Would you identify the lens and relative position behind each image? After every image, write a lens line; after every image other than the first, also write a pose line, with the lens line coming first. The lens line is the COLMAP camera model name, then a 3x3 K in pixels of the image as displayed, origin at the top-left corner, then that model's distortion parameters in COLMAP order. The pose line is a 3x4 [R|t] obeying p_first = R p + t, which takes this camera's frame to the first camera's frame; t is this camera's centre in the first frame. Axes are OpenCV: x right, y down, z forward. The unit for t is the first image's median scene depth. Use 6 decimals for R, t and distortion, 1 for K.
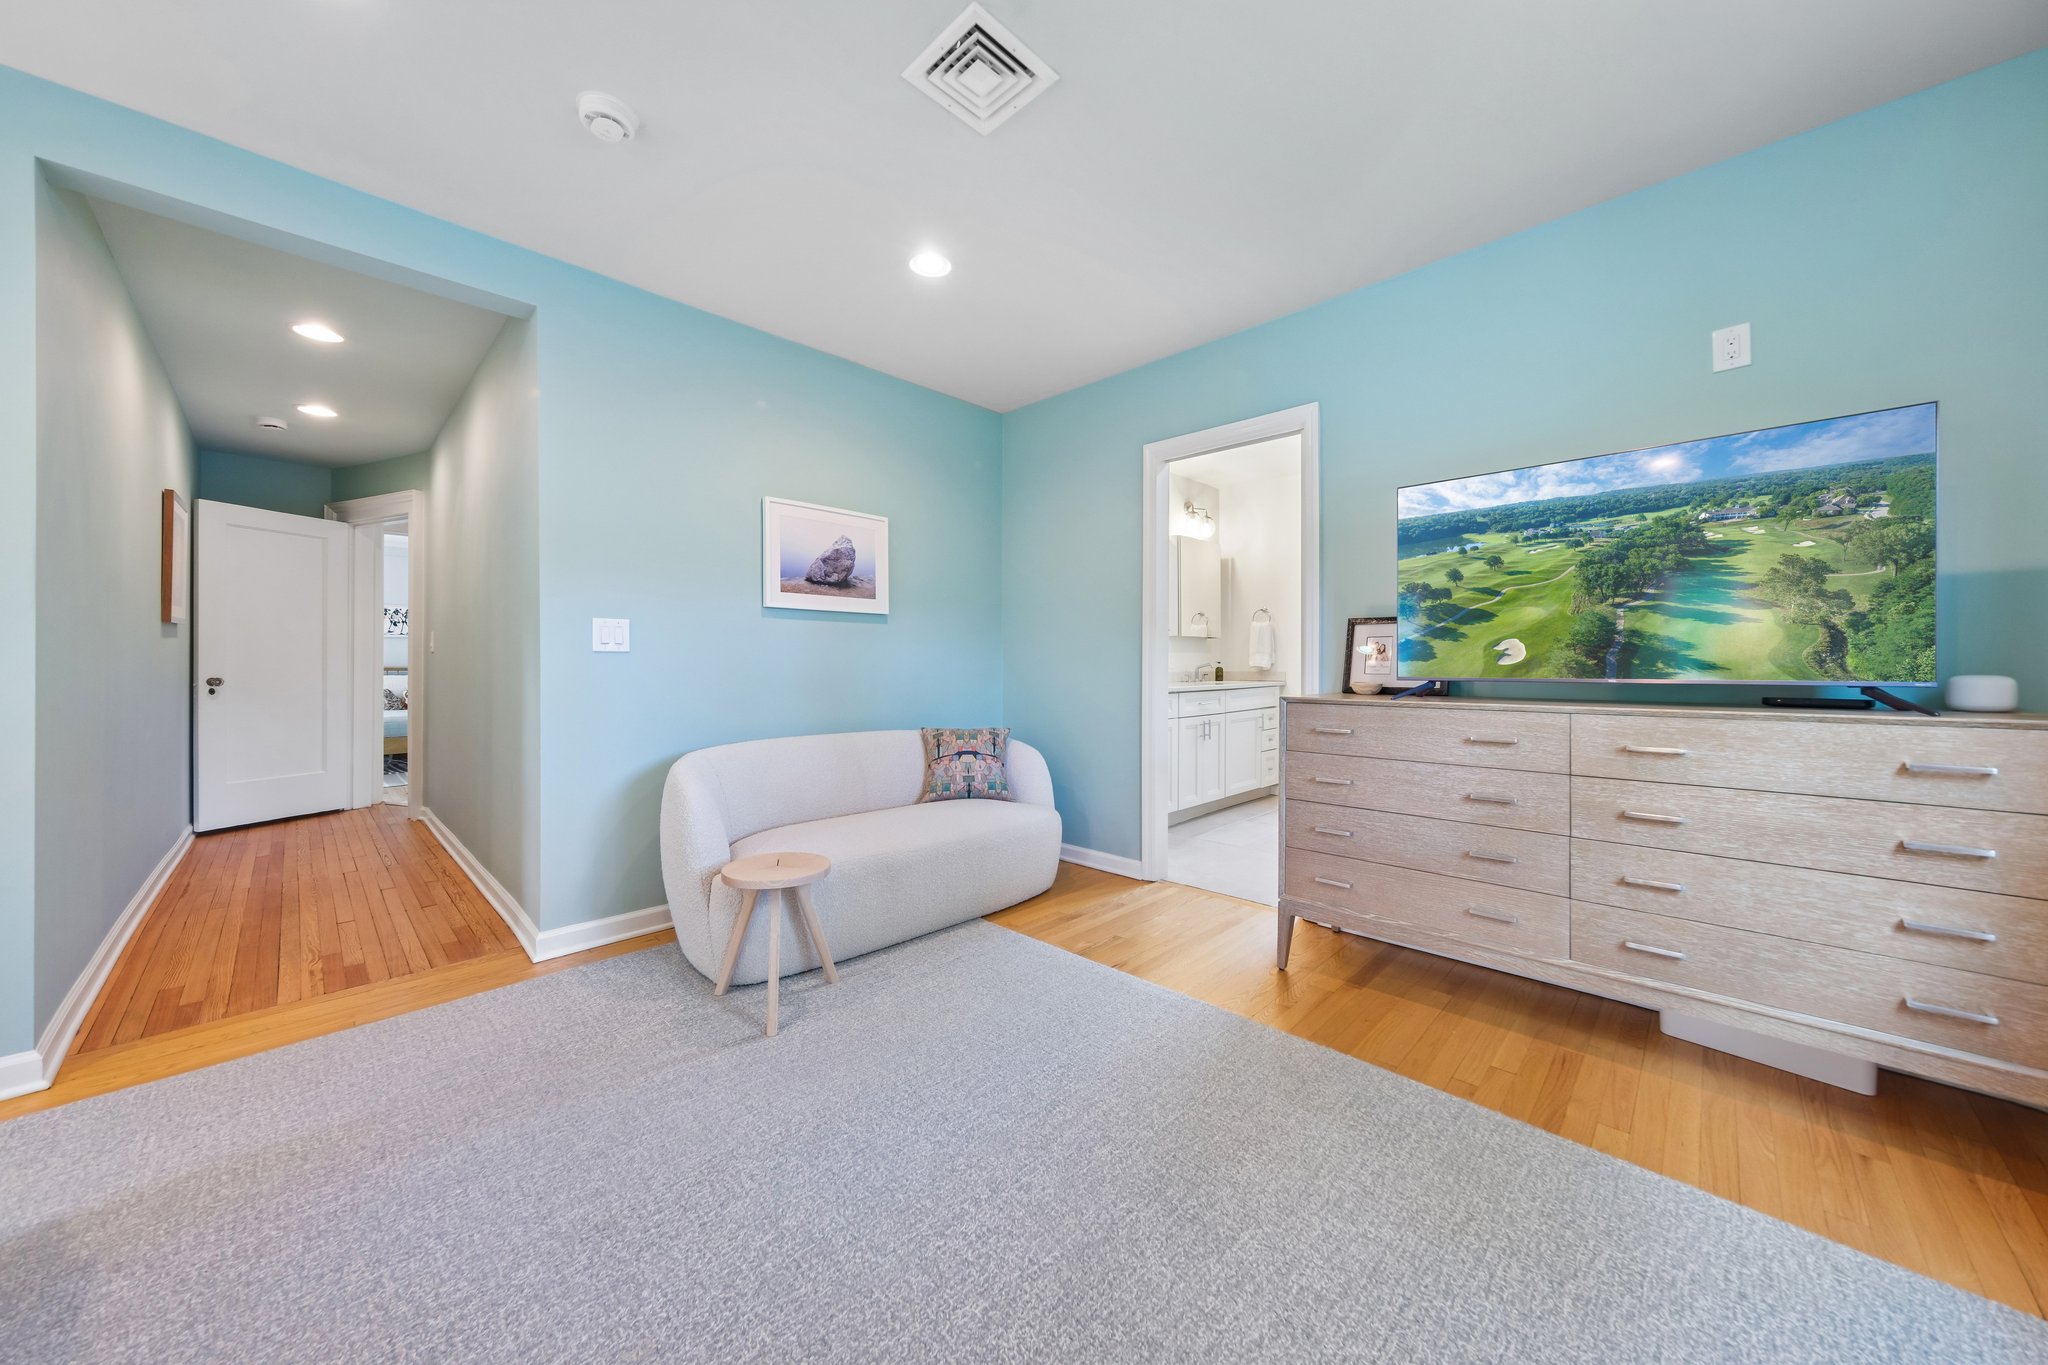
lens RADIAL K [[712.3, 0, 1016.2], [0, 712.3, 669.5], [0, 0, 1]] dist [-0.000162, 0.000158]
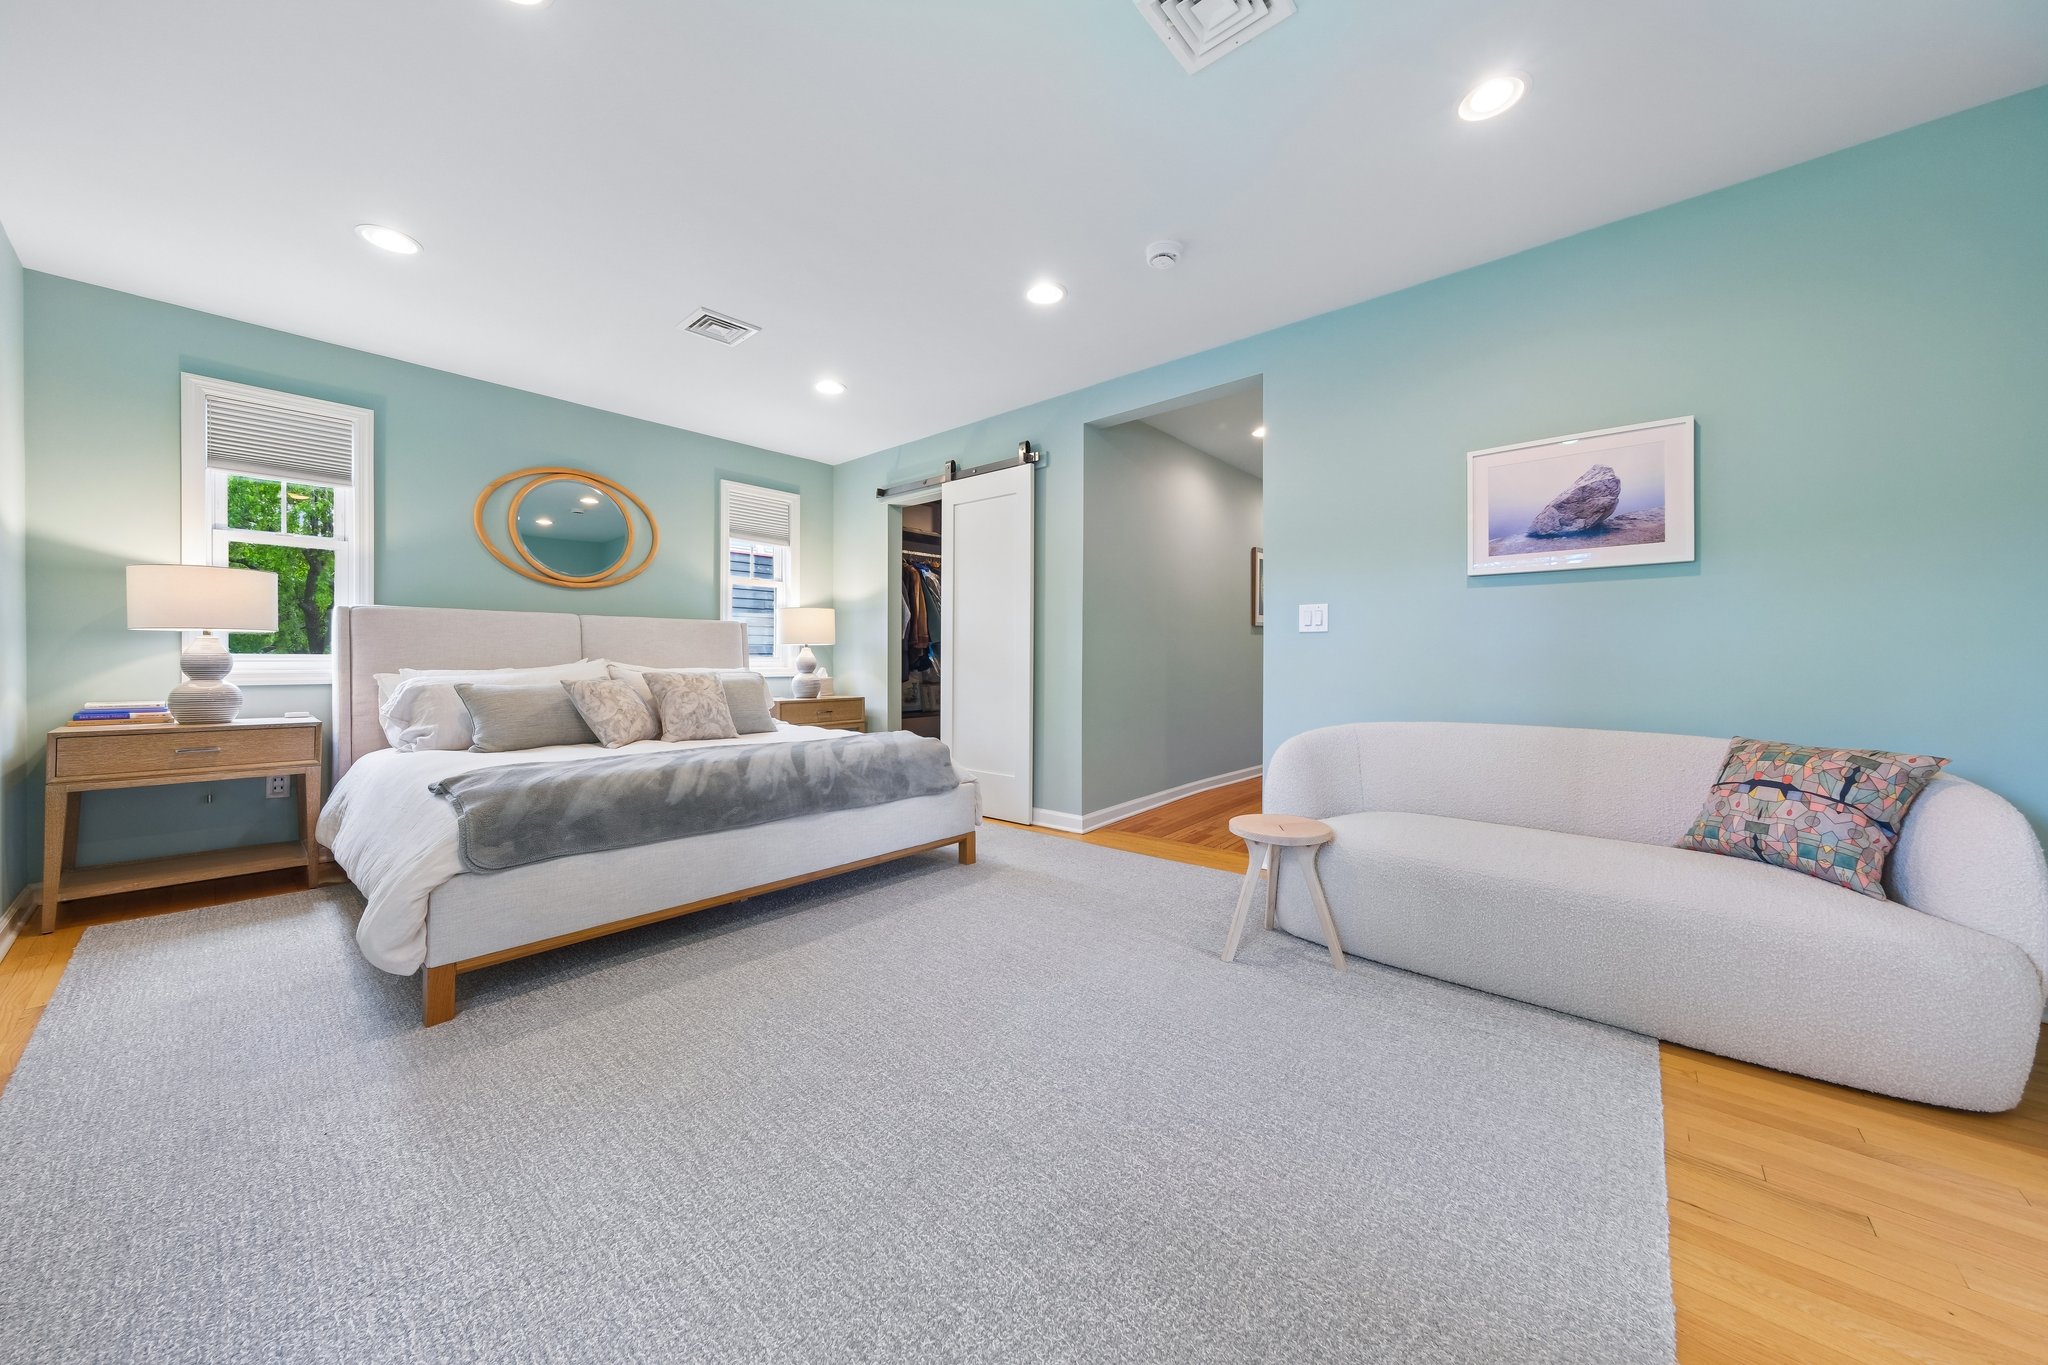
lens RADIAL K [[702.6, 0, 1034.4], [0, 702.6, 662.6], [0, 0, 1]] dist [-0.000302, 0.000118]
pose [[0.075267, 0.002404, -0.997160, 0.458998], [-0.007291, 0.999972, 0.001861, 0.022086], [0.997137, 0.007130, 0.075283, 0.368669]]
